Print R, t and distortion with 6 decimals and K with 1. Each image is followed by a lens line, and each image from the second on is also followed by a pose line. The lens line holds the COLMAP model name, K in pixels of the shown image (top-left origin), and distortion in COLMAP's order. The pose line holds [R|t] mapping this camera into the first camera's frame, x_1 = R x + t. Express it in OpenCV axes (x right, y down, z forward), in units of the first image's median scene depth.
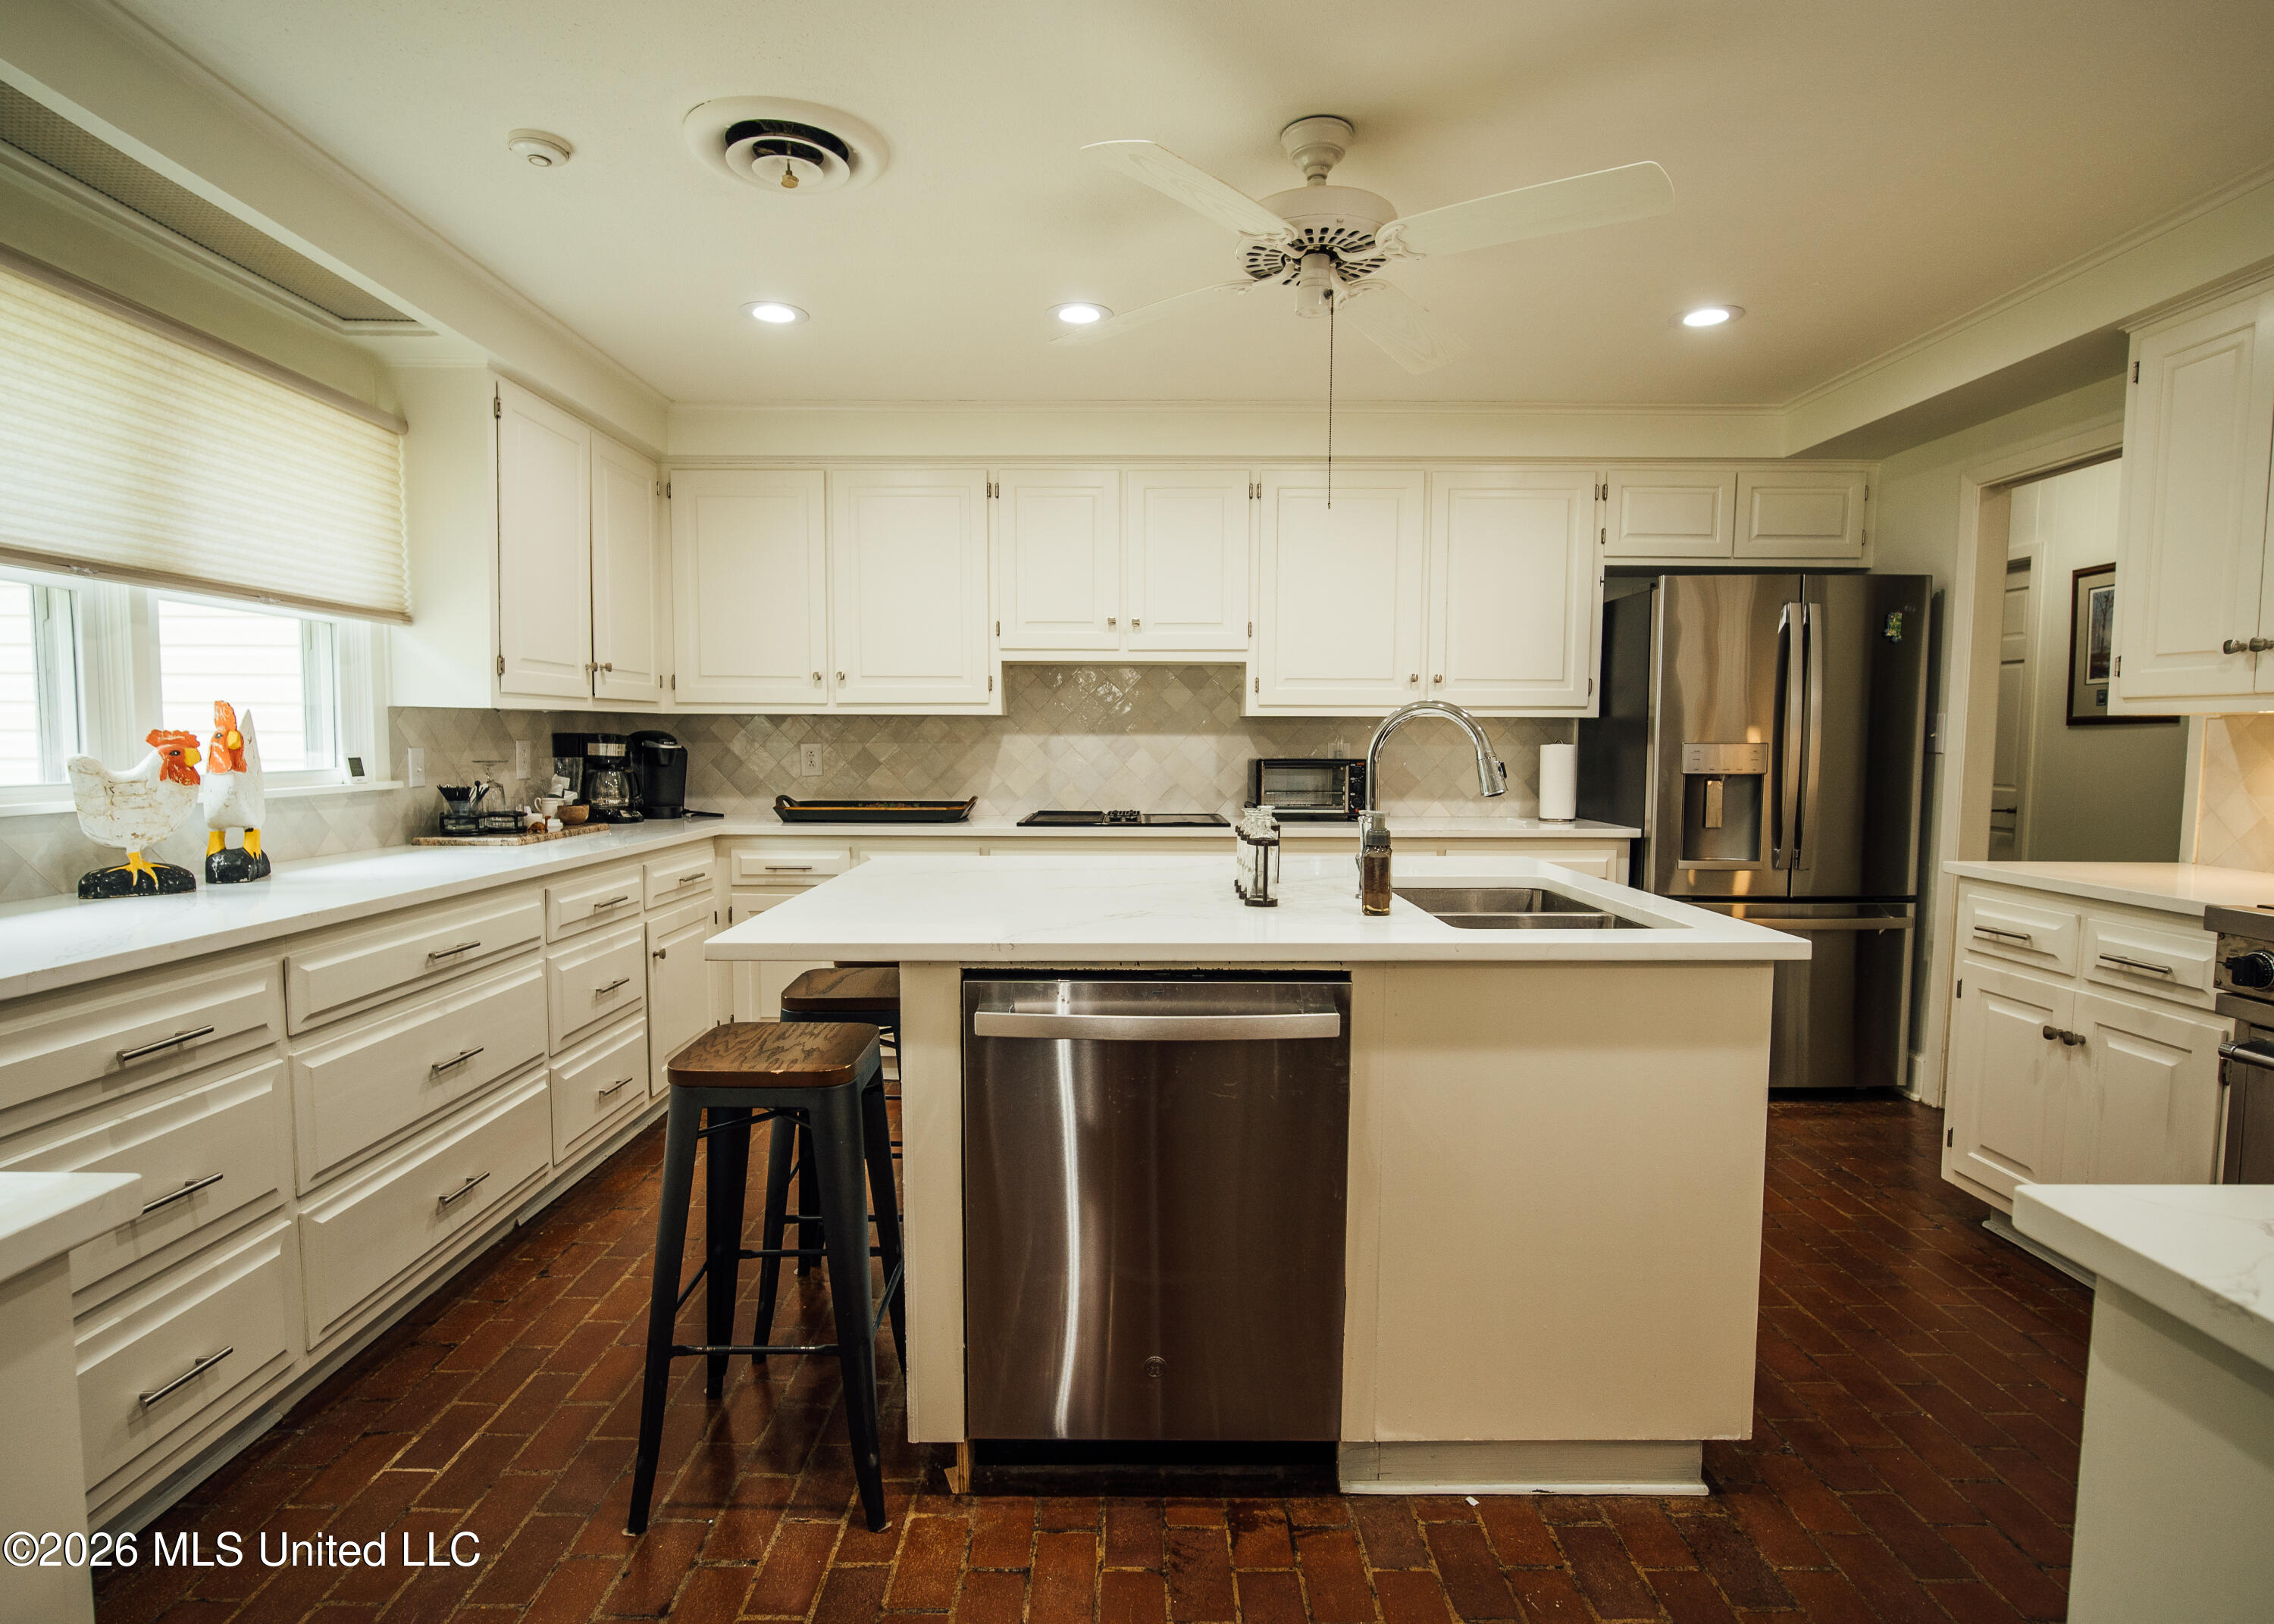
lens RADIAL K [[1153.6, 0, 1137.0], [0, 1153.6, 812.0], [0, 0, 1]] dist [0.000636, -0.000351]
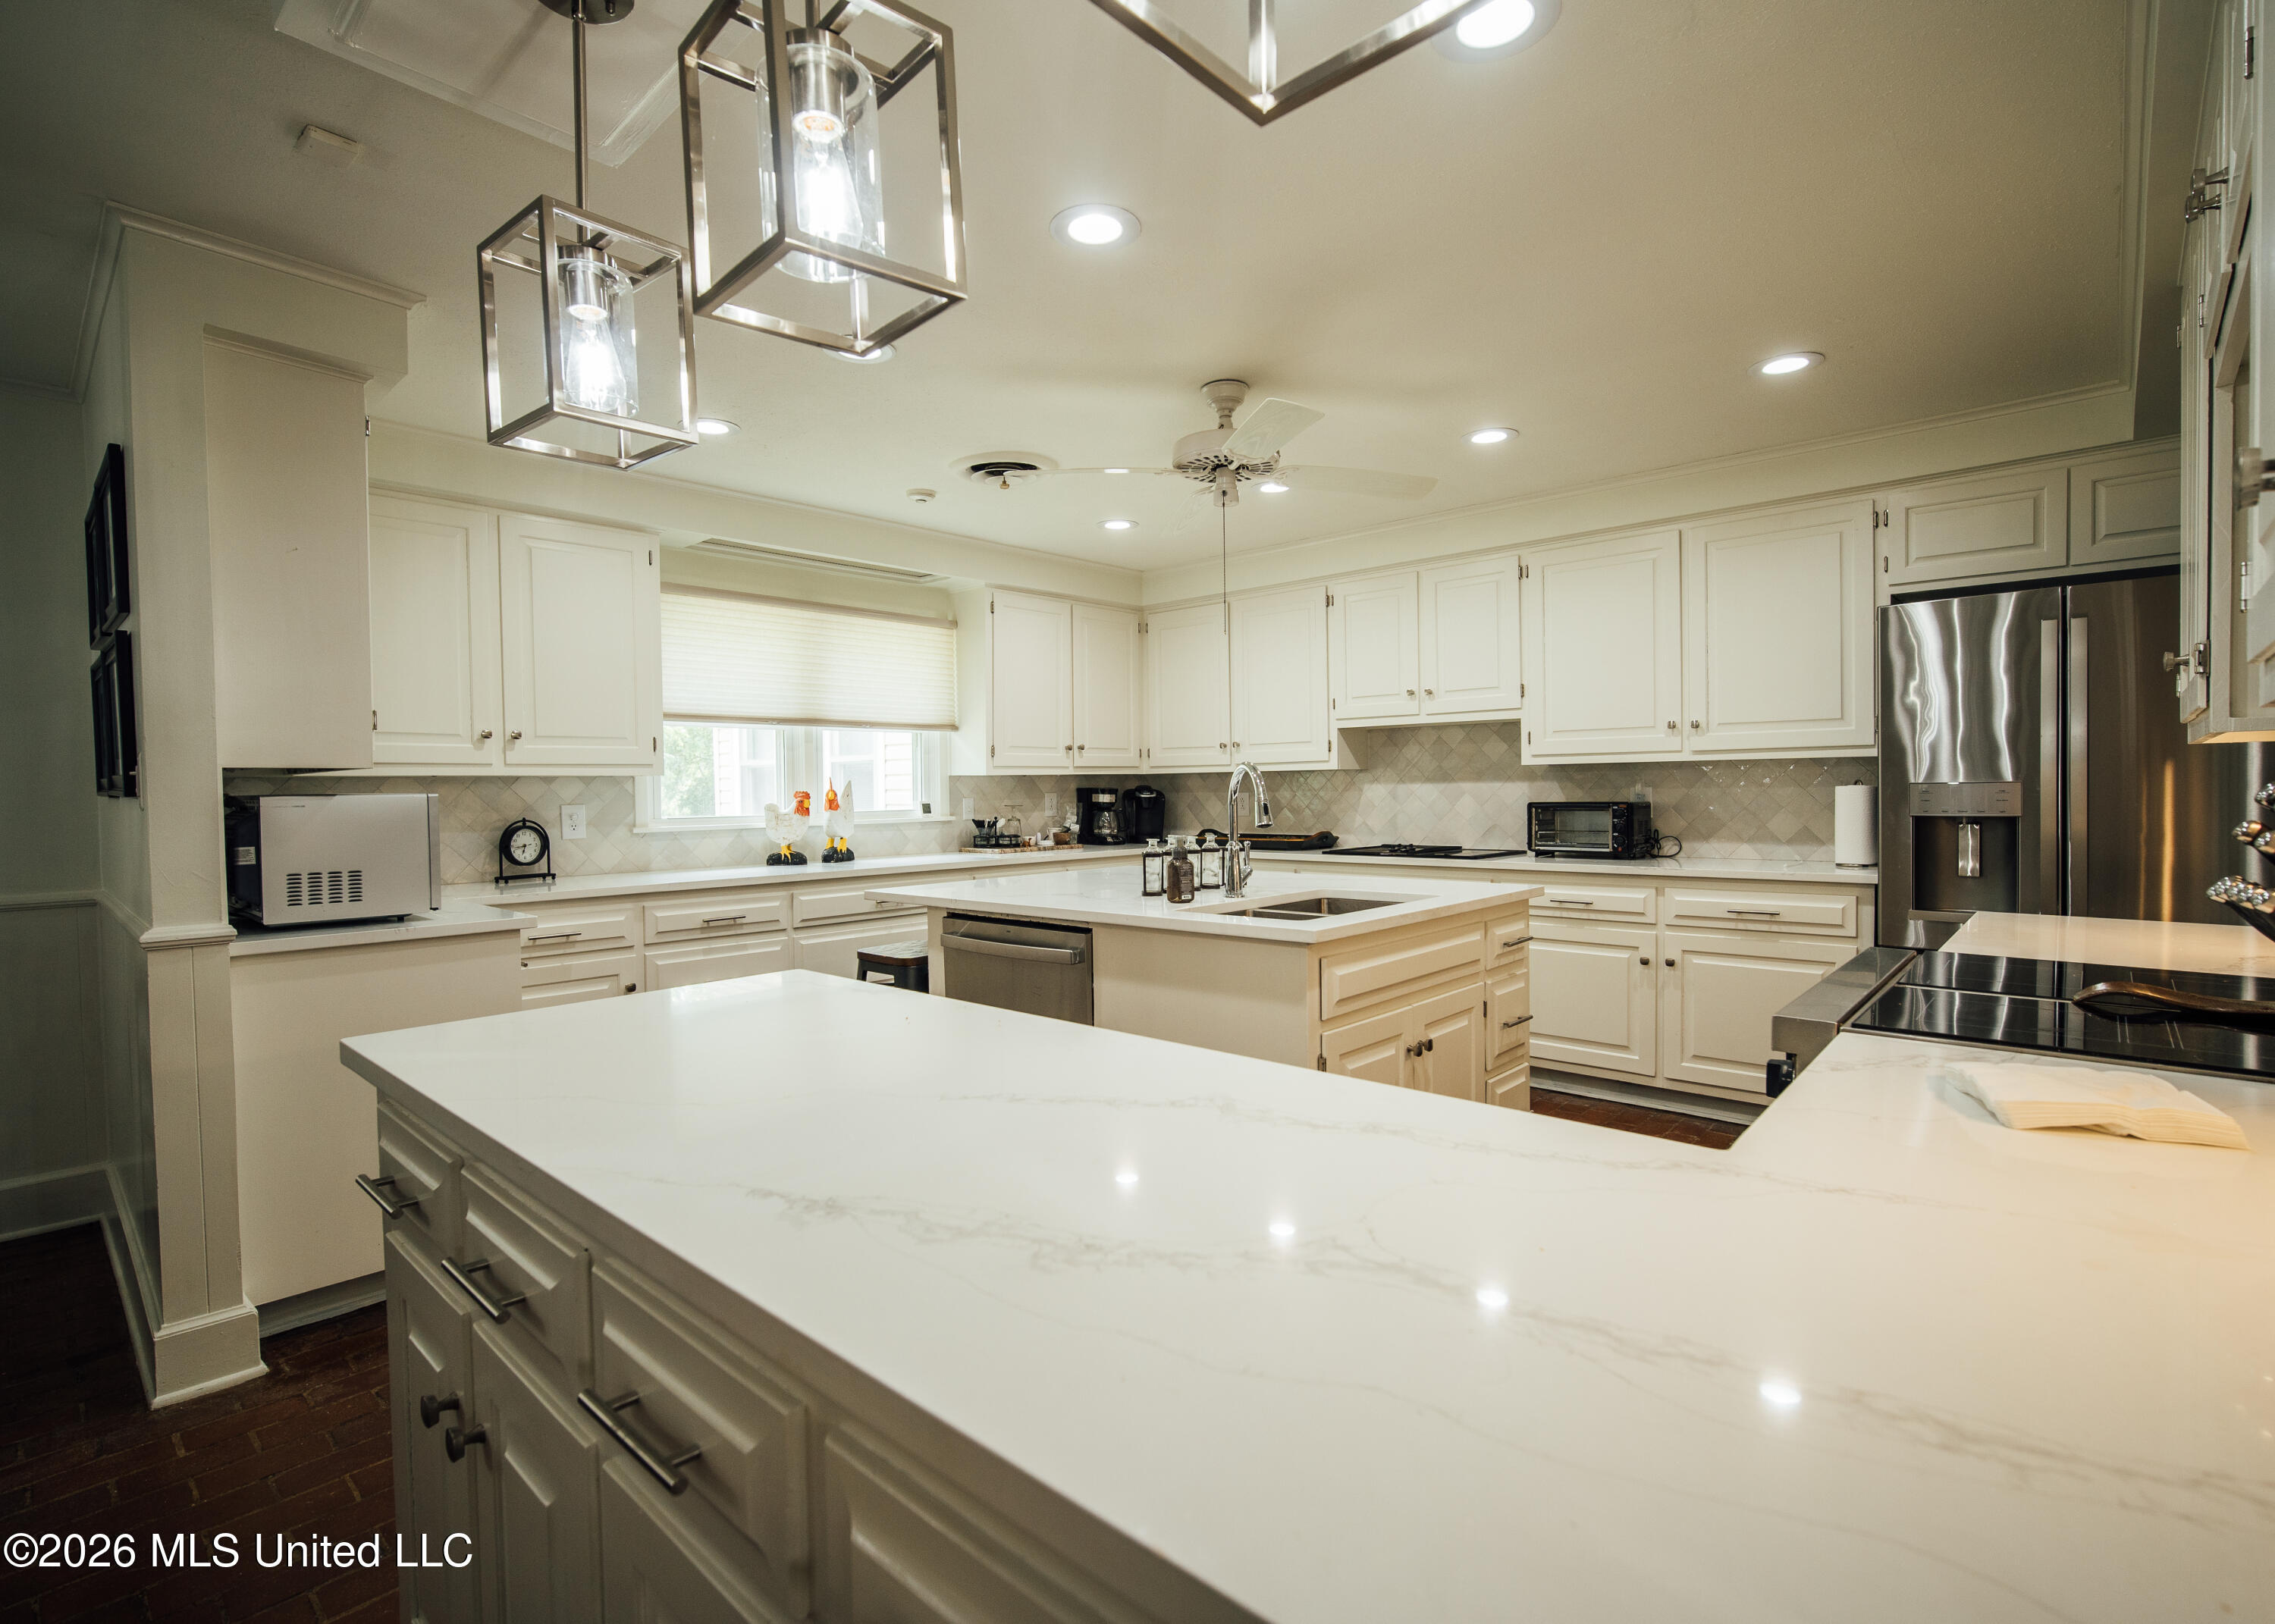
lens RADIAL K [[1071.7, 0, 1137.5], [0, 1071.7, 812.0], [0, 0, 1]] dist [0.003703, 0.000320]
pose [[0.744919, 0.001736, -0.667153, 0.565415], [-0.027411, 0.999232, -0.028006, 0.004605], [0.666592, 0.039149, 0.744394, -0.057259]]
